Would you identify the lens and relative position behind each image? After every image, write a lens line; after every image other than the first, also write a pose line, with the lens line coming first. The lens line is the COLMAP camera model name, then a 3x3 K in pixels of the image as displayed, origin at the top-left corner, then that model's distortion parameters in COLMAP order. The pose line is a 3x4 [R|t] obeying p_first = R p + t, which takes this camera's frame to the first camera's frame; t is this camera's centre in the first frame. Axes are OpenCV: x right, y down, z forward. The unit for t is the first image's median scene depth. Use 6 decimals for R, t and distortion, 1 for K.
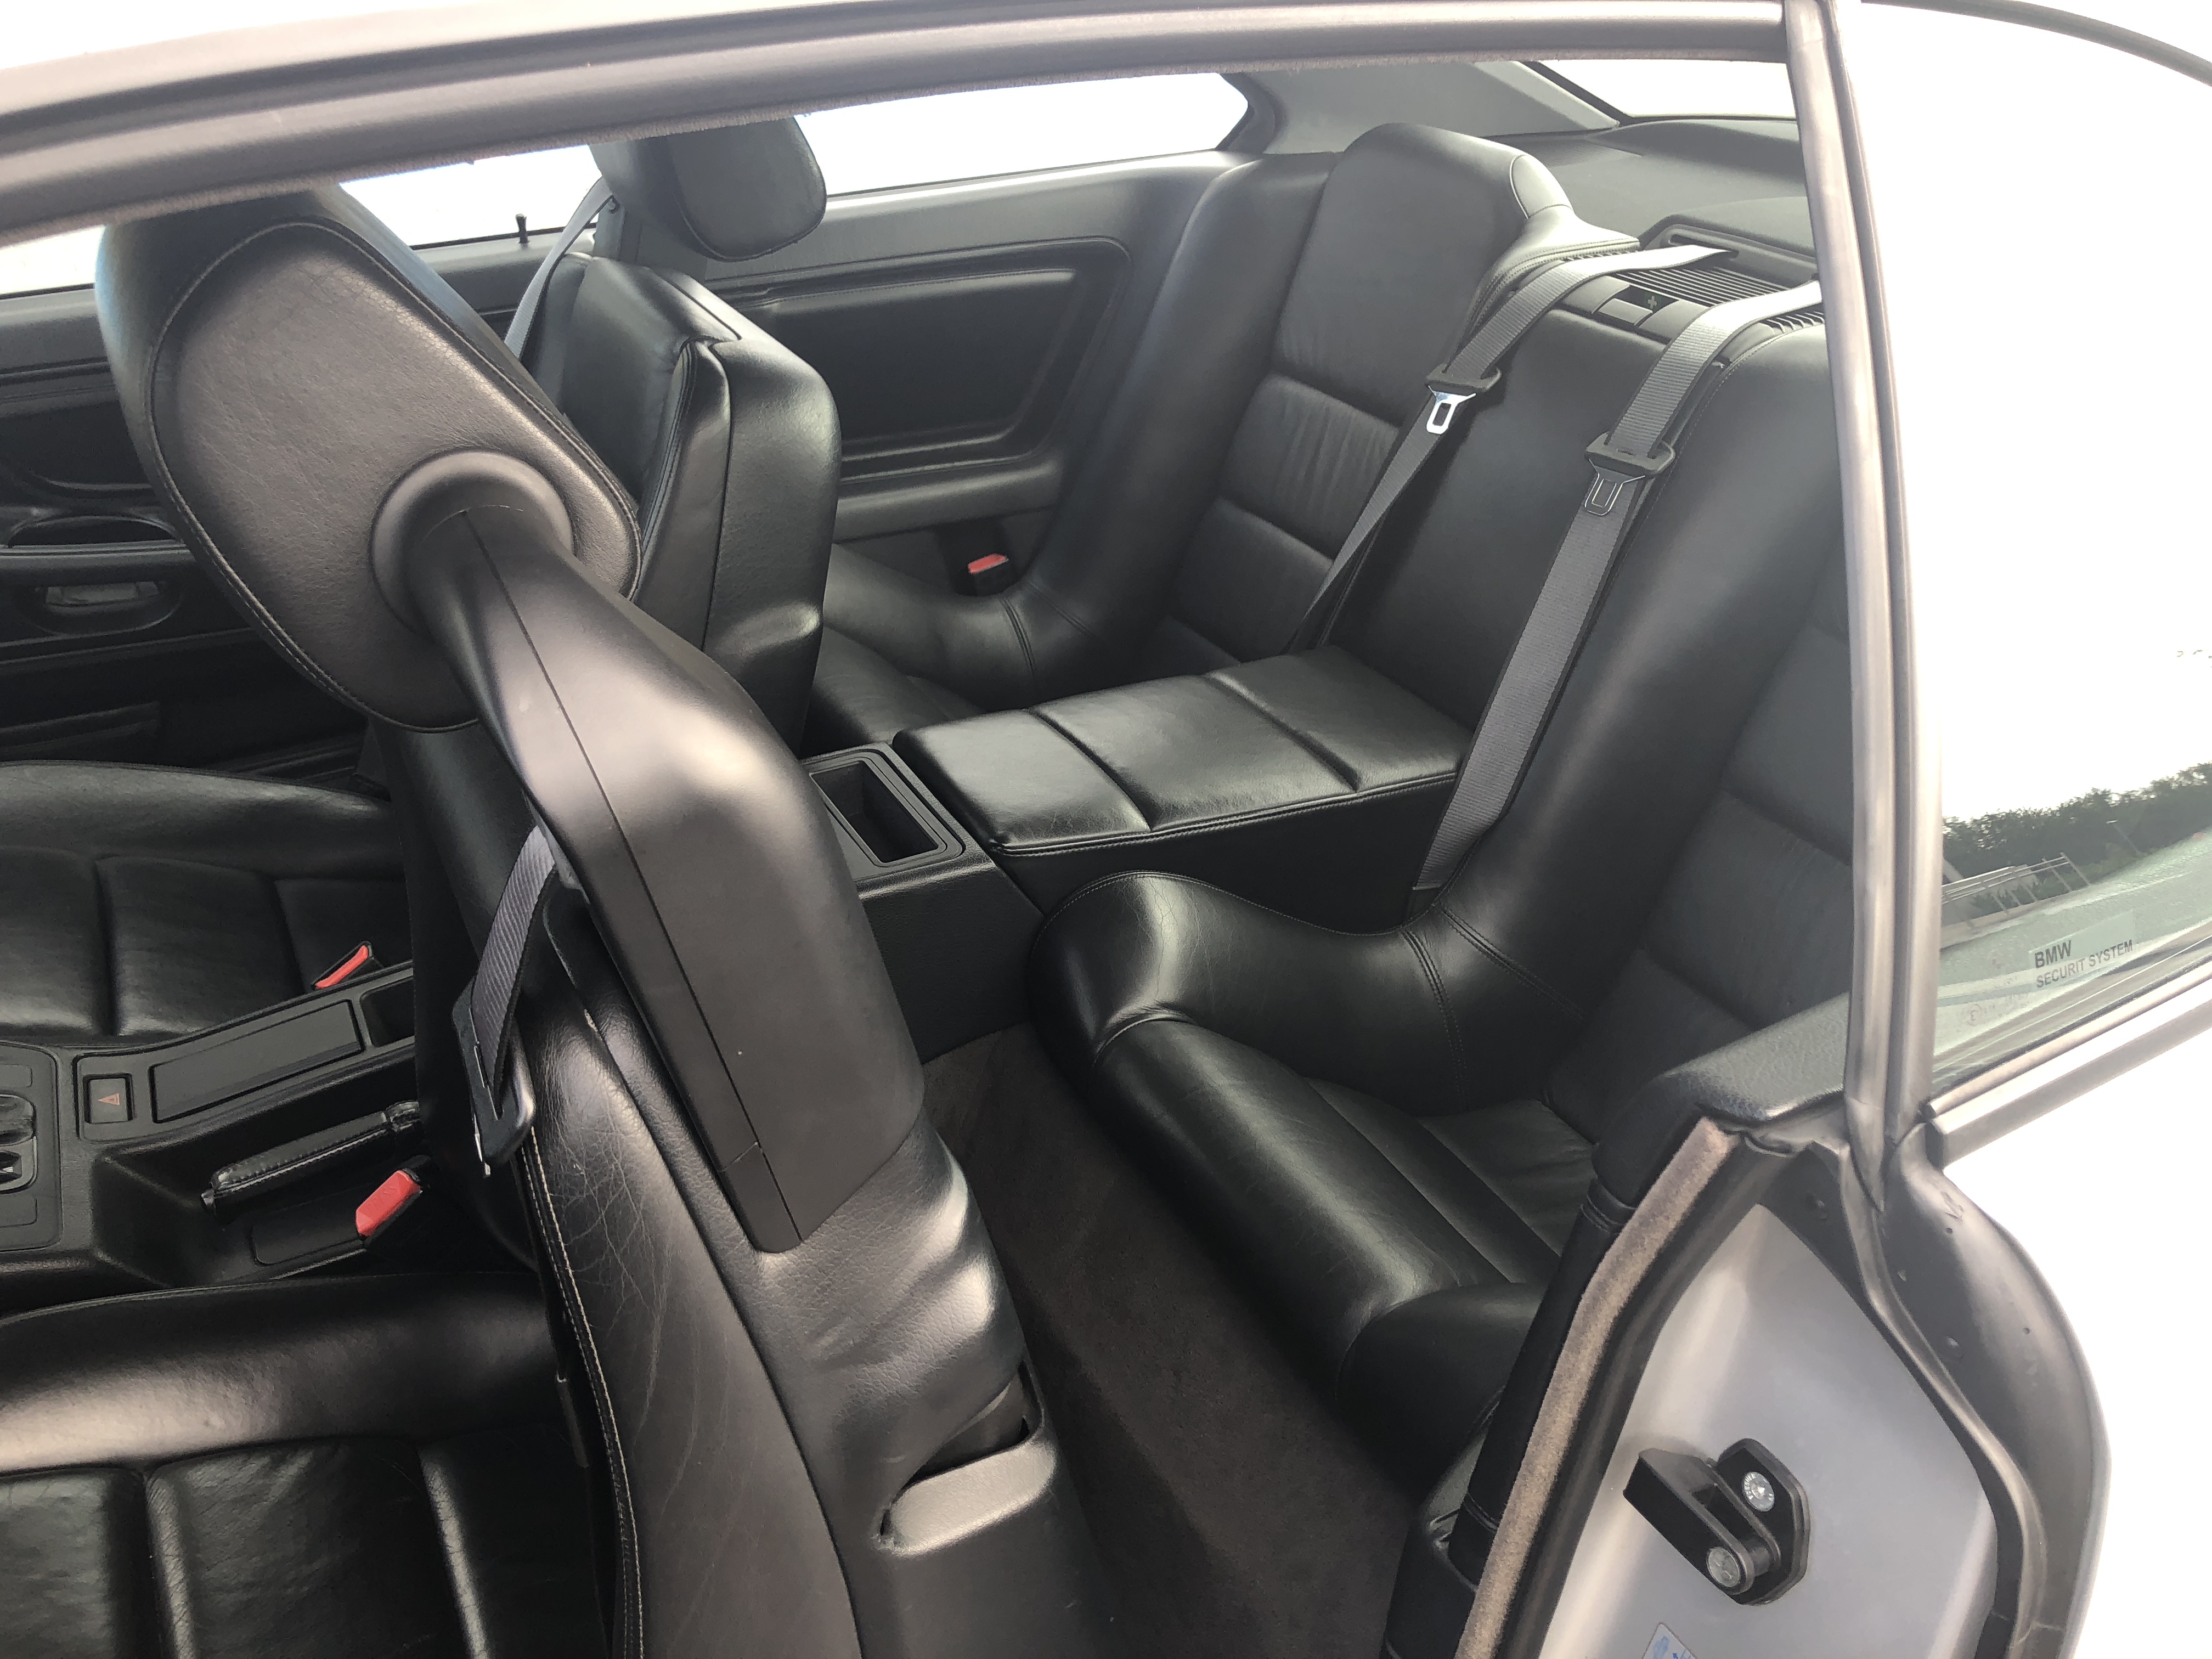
lens RADIAL K [[1812.7, 0, 1115.3], [0, 1812.7, 838.4], [0, 0, 1]] dist [0.020962, -0.012832]
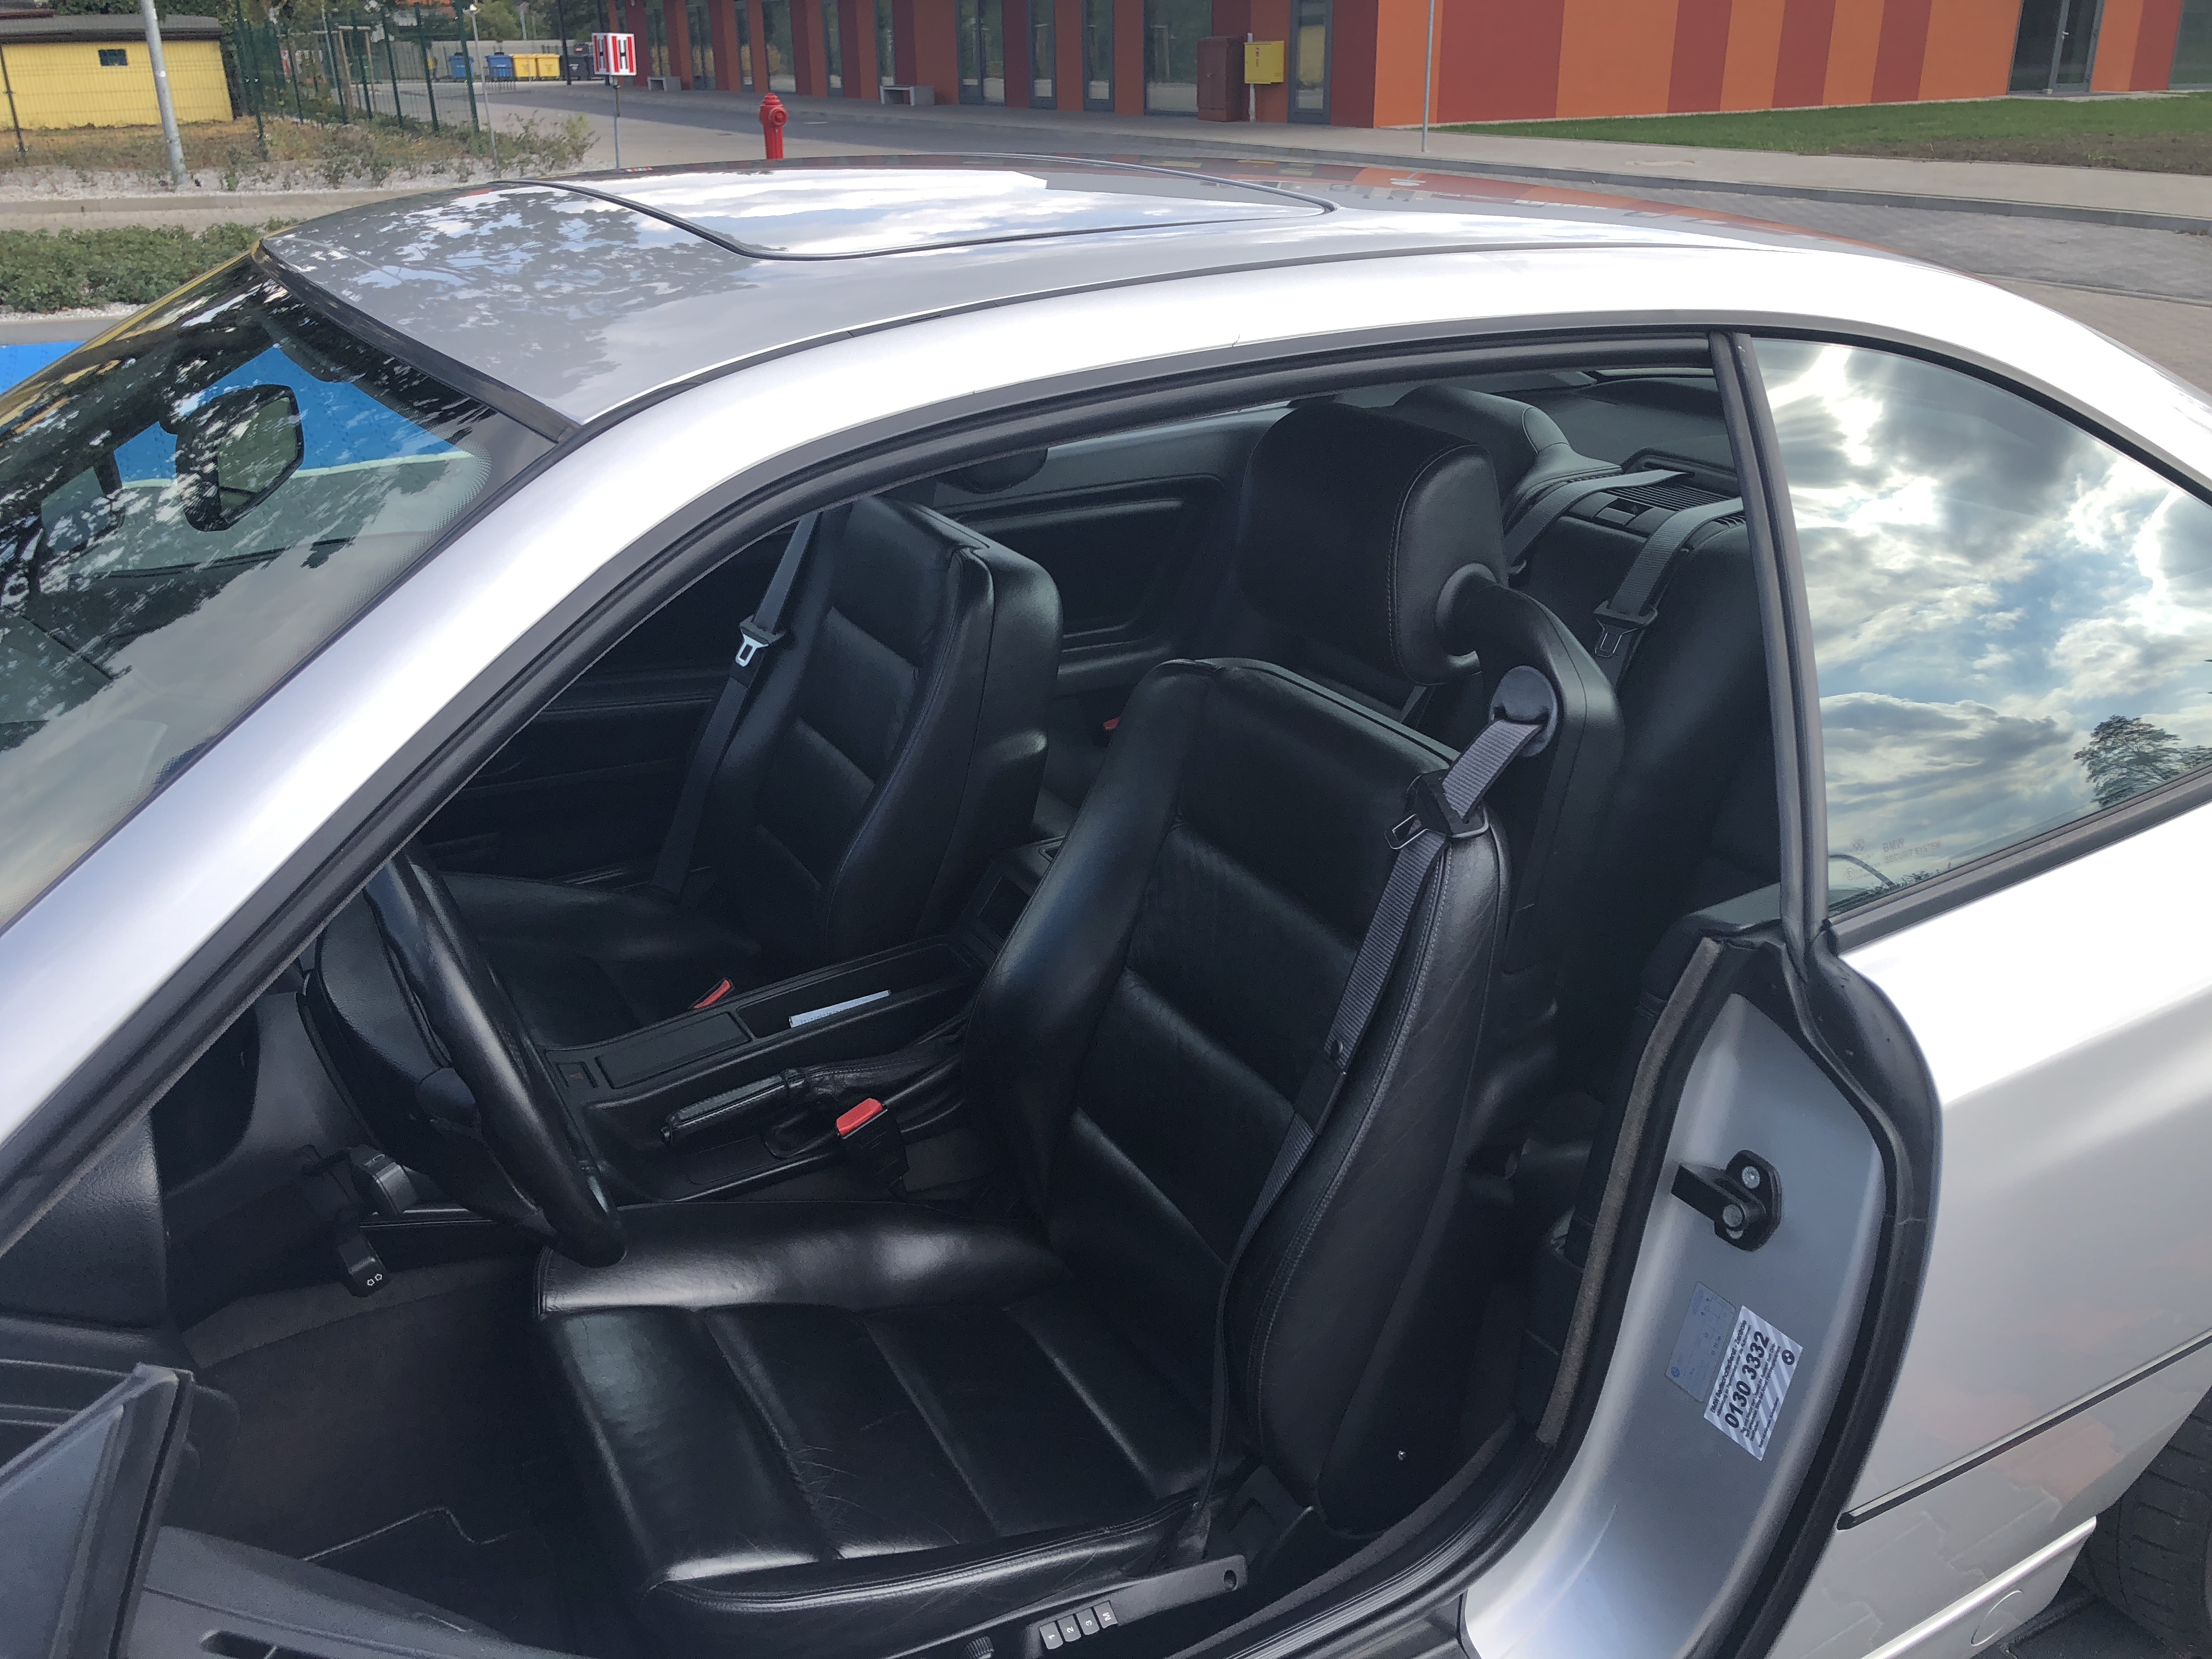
lens RADIAL K [[1812.7, 0, 1100.2], [0, 1812.7, 824.6], [0, 0, 1]] dist [0.020962, -0.012832]
pose [[0.999817, -0.019117, 0.000888, -0.131938], [0.019072, 0.991500, -0.128703, 0.127458], [0.001580, 0.128696, 0.991683, -0.384677]]
